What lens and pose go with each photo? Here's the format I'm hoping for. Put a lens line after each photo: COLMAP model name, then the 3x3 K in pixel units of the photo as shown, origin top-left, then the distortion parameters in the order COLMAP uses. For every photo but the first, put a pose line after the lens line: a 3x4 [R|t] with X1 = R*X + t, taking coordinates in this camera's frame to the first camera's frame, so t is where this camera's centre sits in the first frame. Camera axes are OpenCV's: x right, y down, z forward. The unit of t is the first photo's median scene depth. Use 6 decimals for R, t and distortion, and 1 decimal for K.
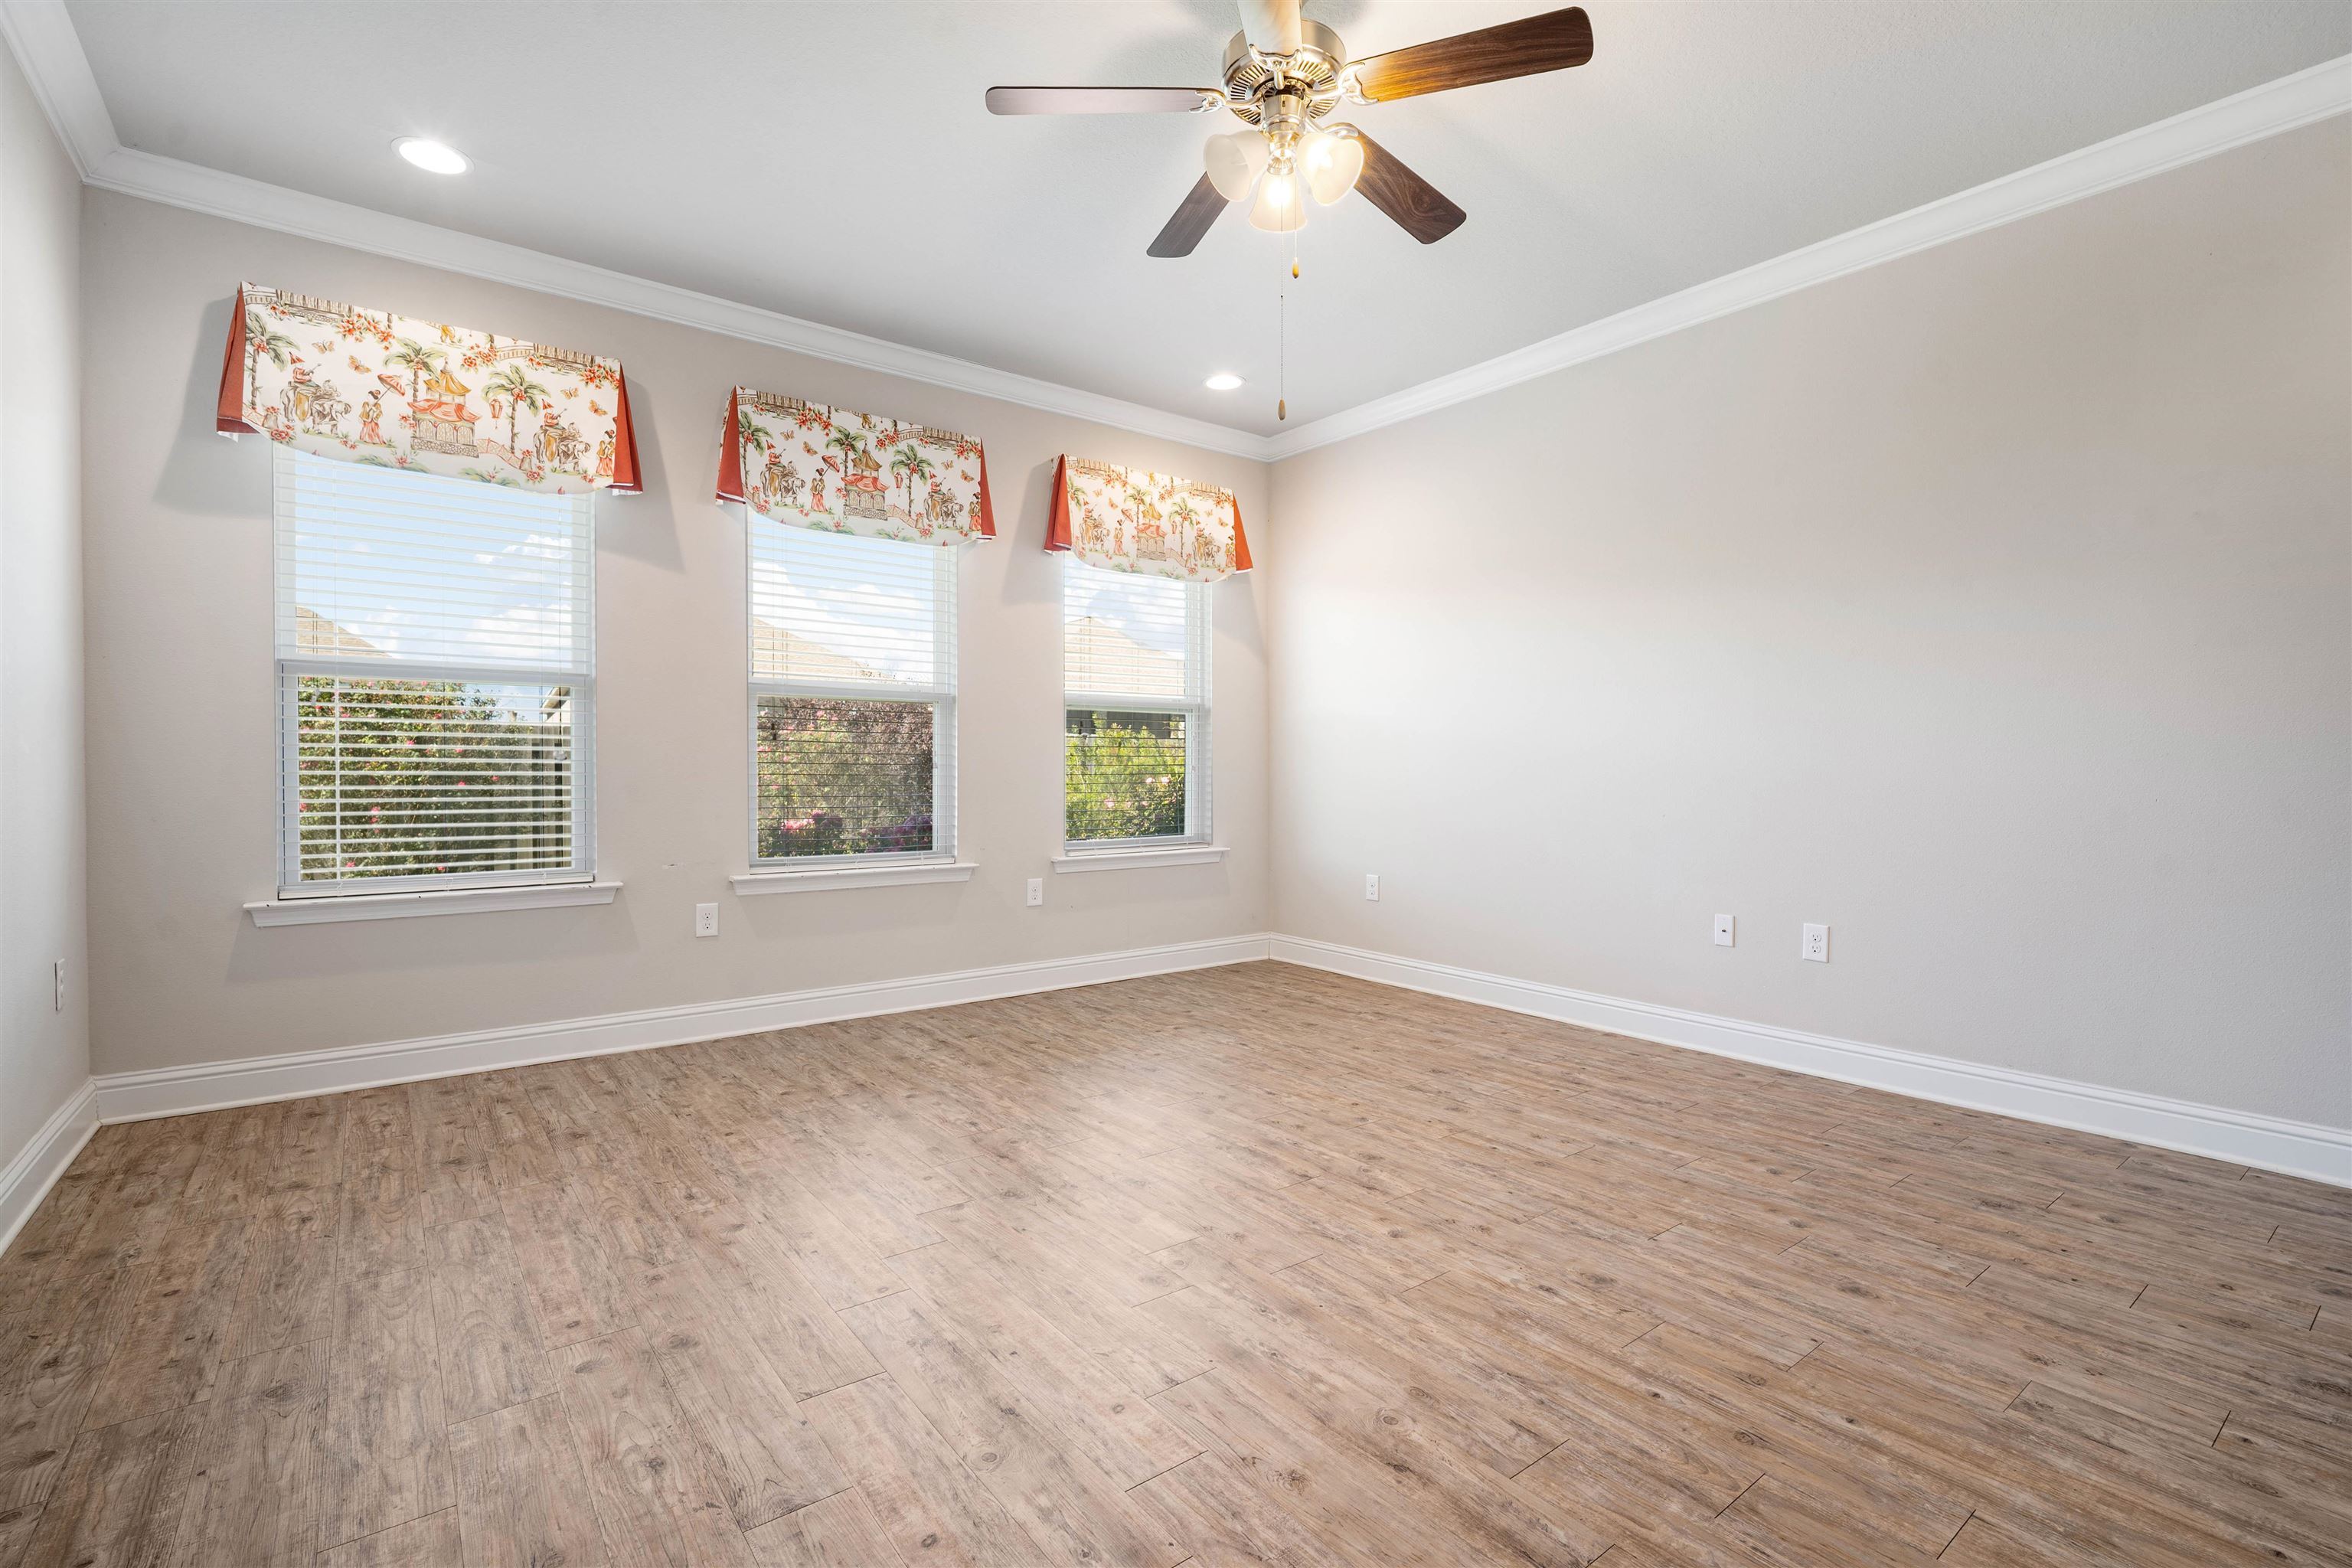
lens RADIAL K [[1064.7, 0, 1183.5], [0, 1064.7, 779.1], [0, 0, 1]] dist [-0.016382, 0.004529]
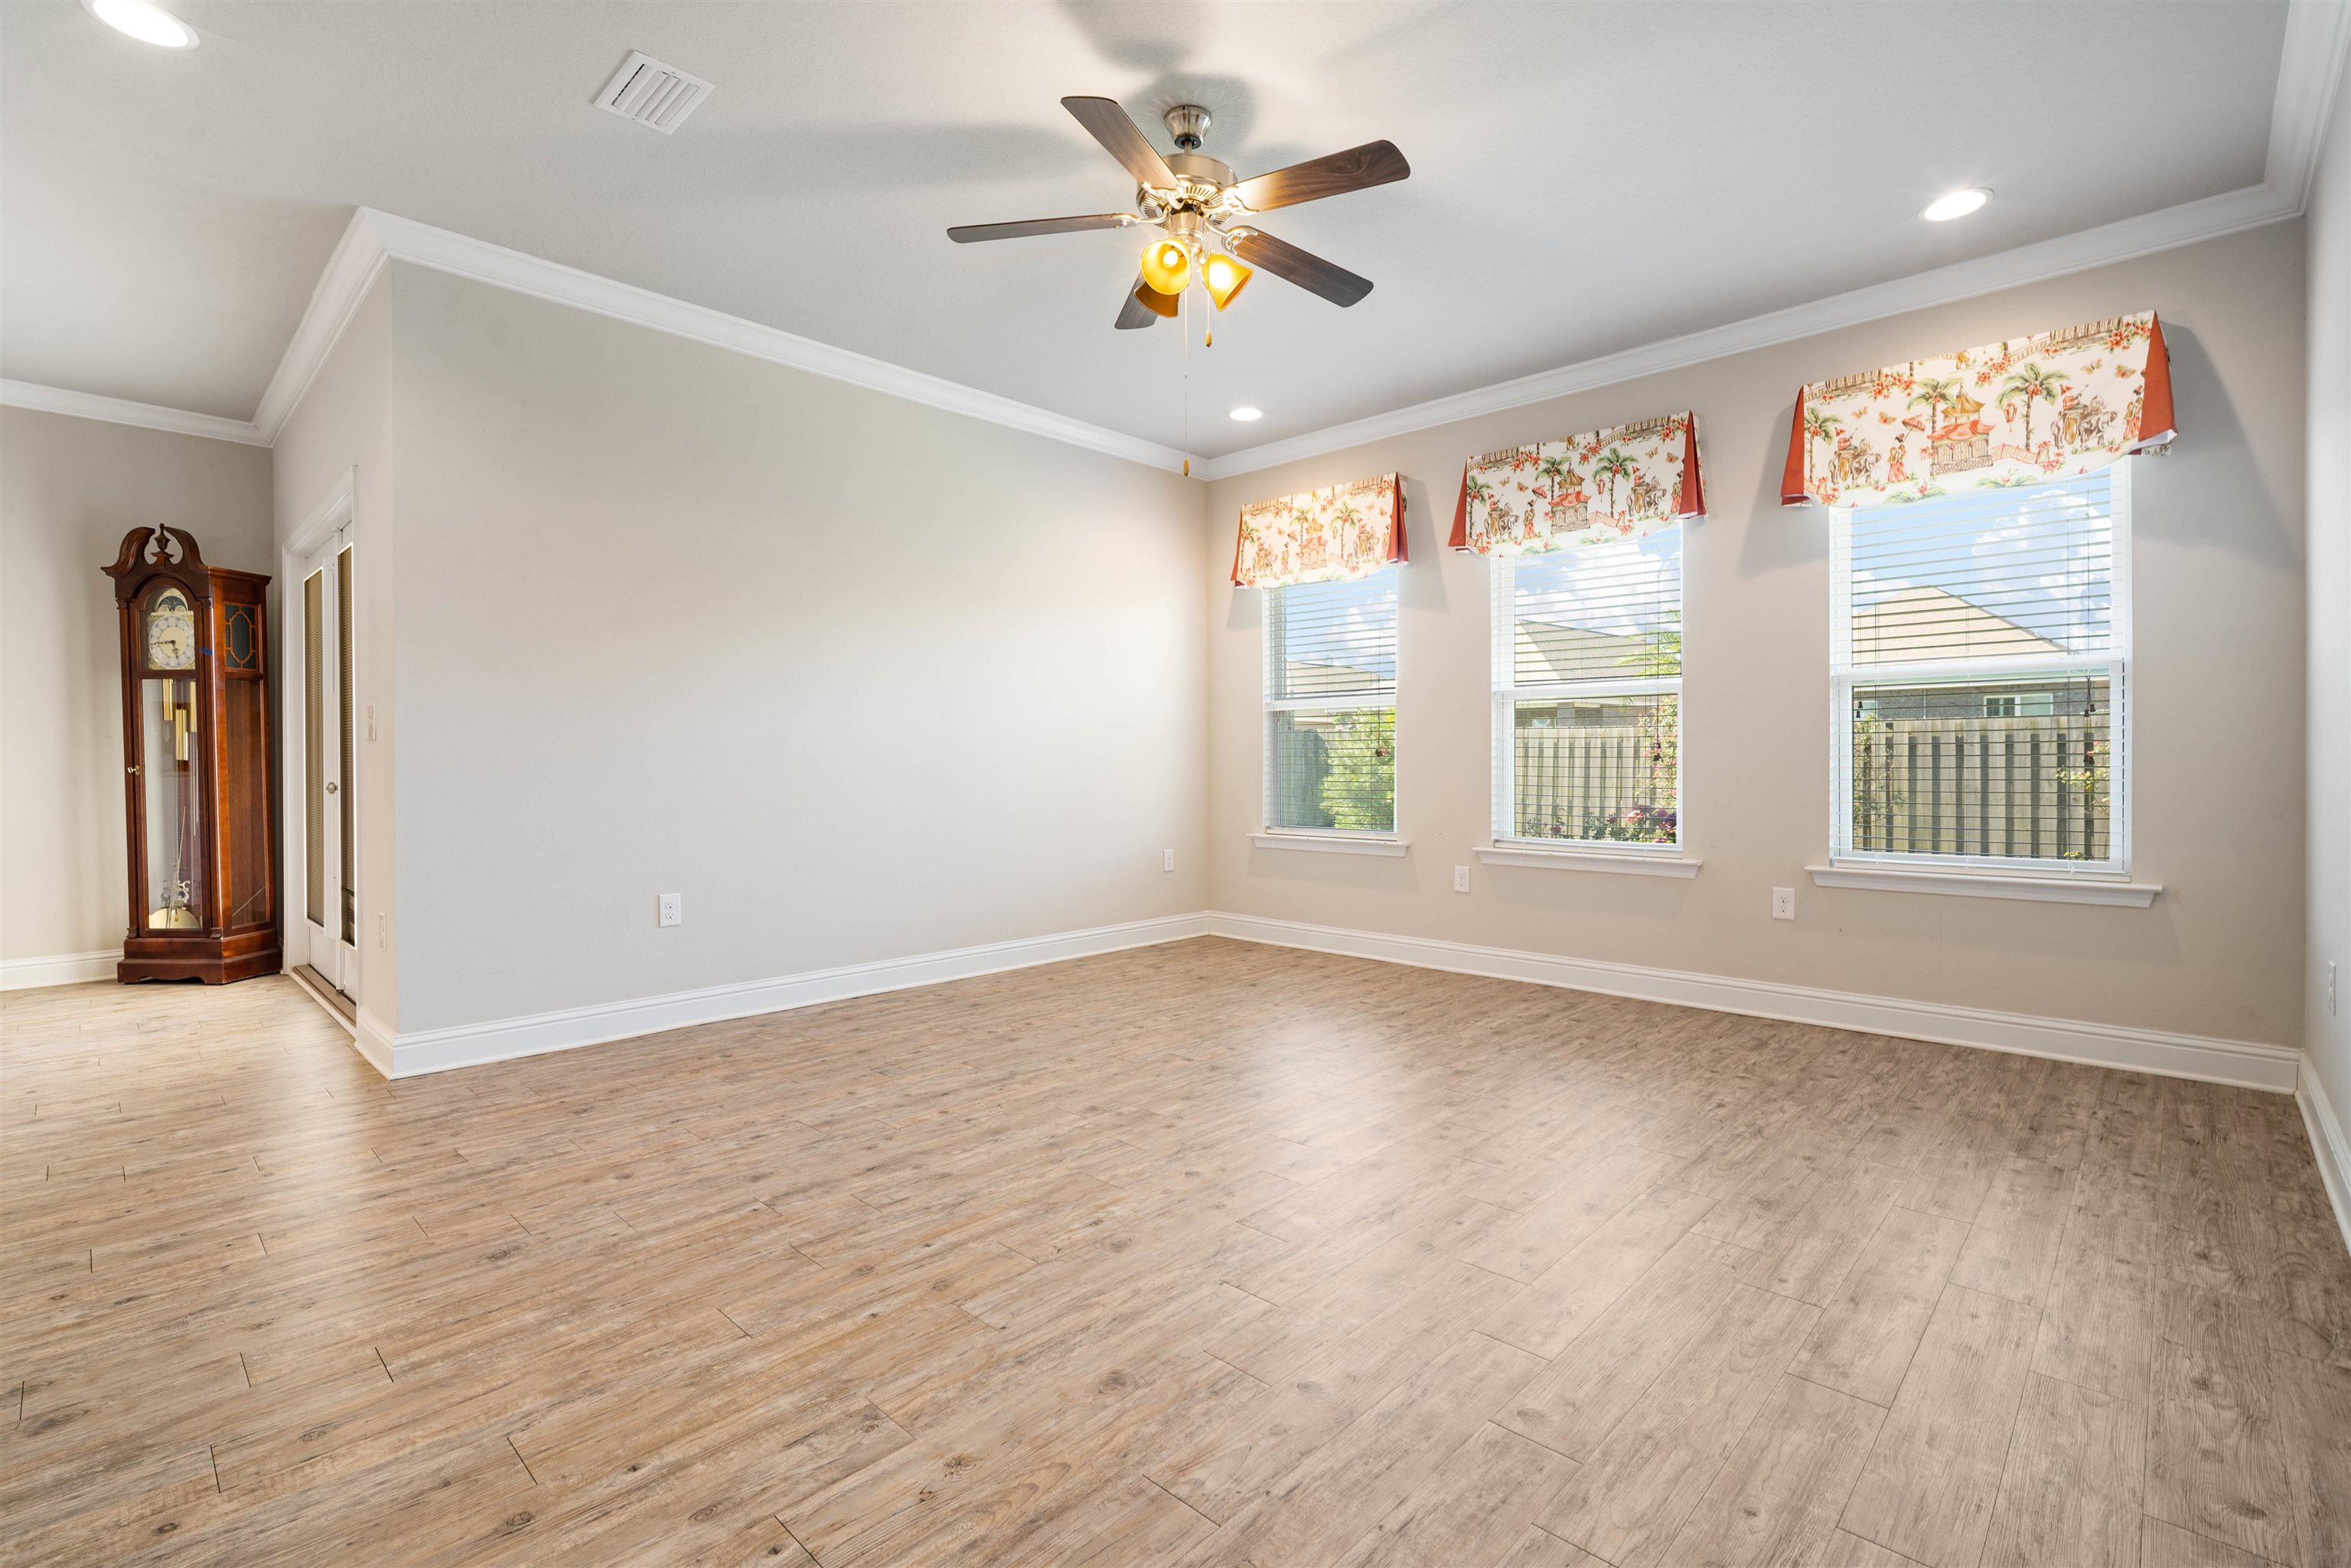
lens RADIAL K [[1059.4, 0, 1199.1], [0, 1059.4, 766.1], [0, 0, 1]] dist [-0.012973, 0.002400]
pose [[0.163085, 0.001520, -0.986611, 1.112308], [-0.007625, 0.999971, 0.000280, -0.002960], [0.986583, 0.007477, 0.163092, 0.698503]]
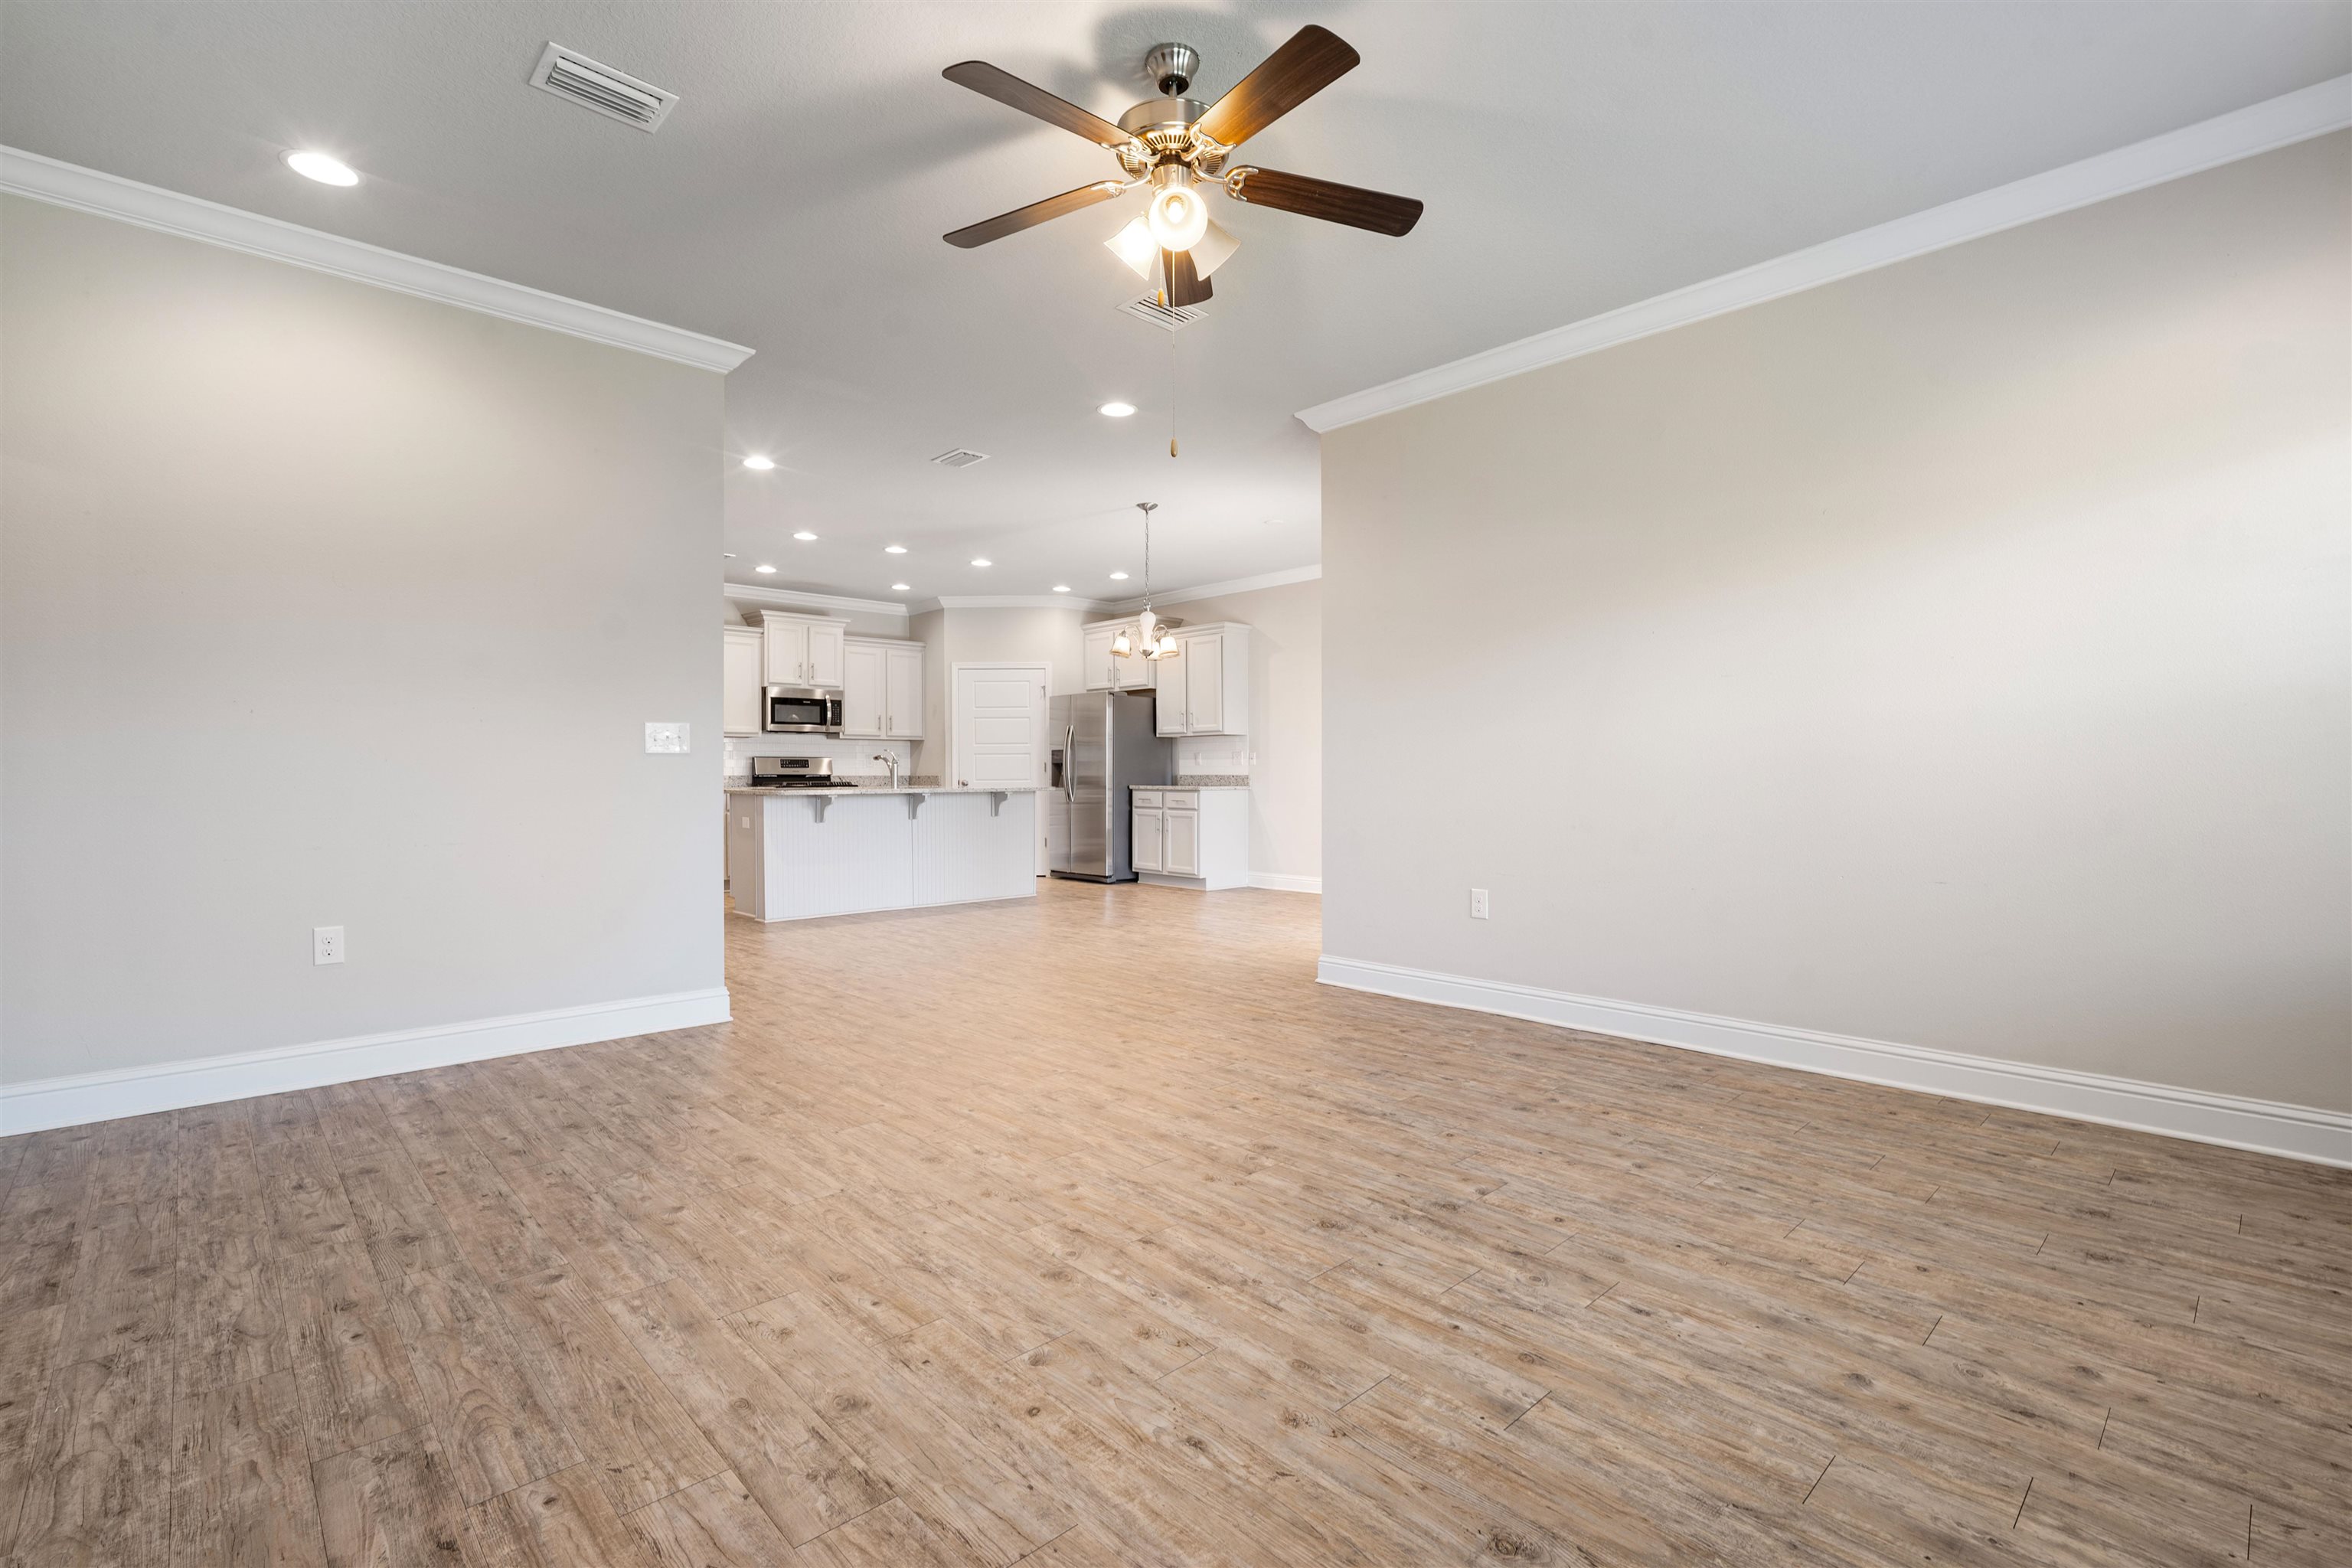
lens RADIAL K [[1059.9, 0, 1184.9], [0, 1059.9, 781.4], [0, 0, 1]] dist [-0.012973, 0.002400]
pose [[-0.994640, 0.000138, -0.103397, 0.167196], [-0.001707, 0.999841, 0.017748, -0.016156], [0.103383, 0.017830, -0.994482, 1.800549]]
